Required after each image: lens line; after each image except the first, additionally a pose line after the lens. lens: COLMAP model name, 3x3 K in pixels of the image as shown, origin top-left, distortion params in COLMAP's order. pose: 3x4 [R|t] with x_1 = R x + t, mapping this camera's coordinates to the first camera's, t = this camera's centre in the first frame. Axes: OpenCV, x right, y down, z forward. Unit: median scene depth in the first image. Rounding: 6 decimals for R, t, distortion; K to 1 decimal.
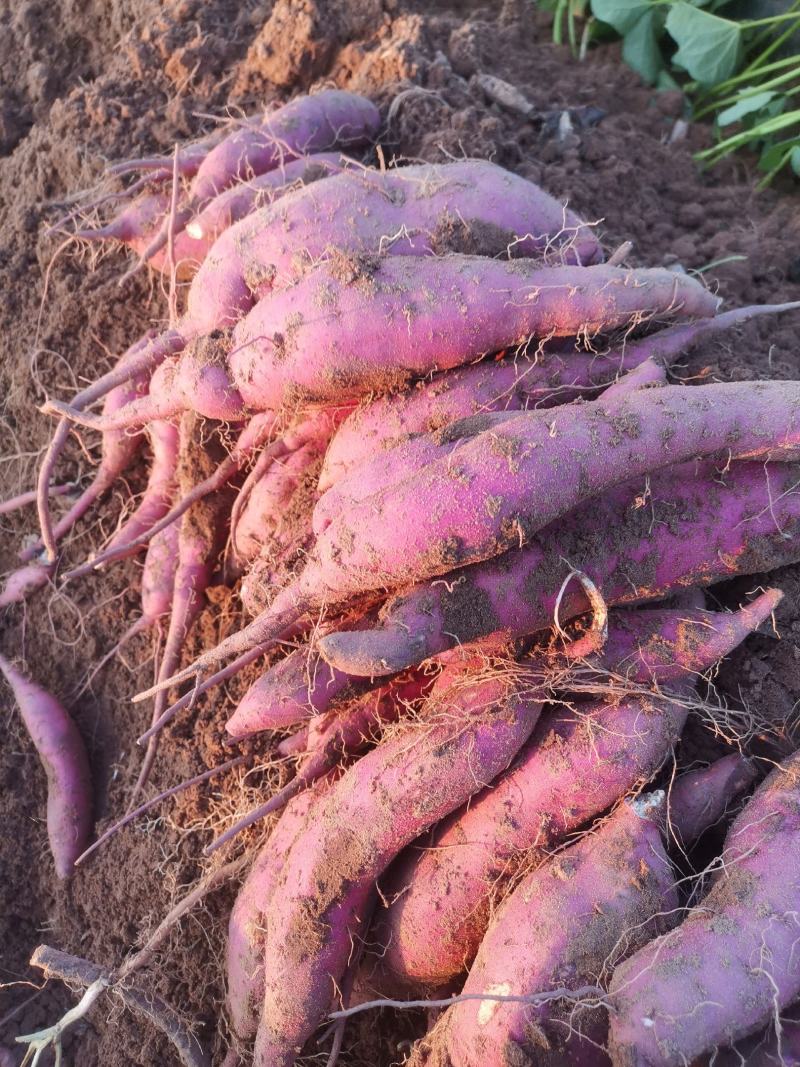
lens RADIAL K [[845.8, 0, 435.7], [0, 845.8, 533.1], [0, 0, 1]] dist [0.040325, -0.010971]
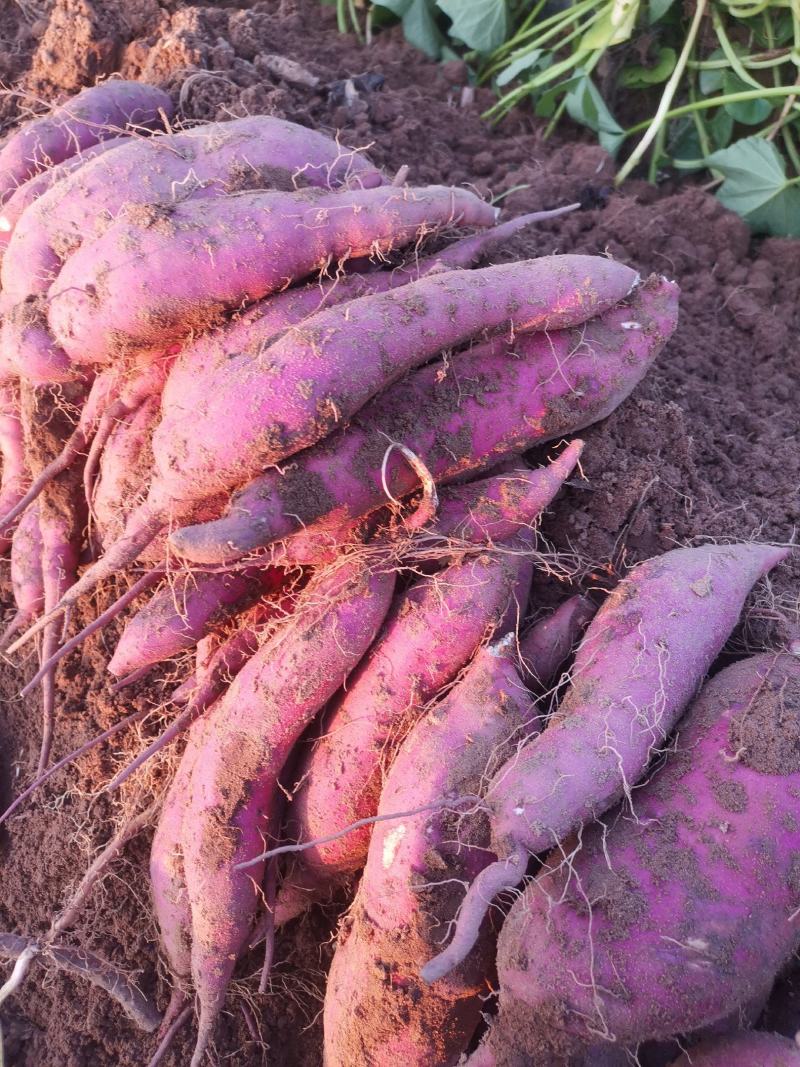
lens RADIAL K [[845.8, 0, 435.7], [0, 845.8, 533.1], [0, 0, 1]] dist [0.040325, -0.010971]
pose [[0.977628, -0.176385, 0.114596, 0.056692], [0.178706, 0.983849, -0.010223, 0.149885], [-0.110942, 0.030473, 0.993360, -0.090114]]
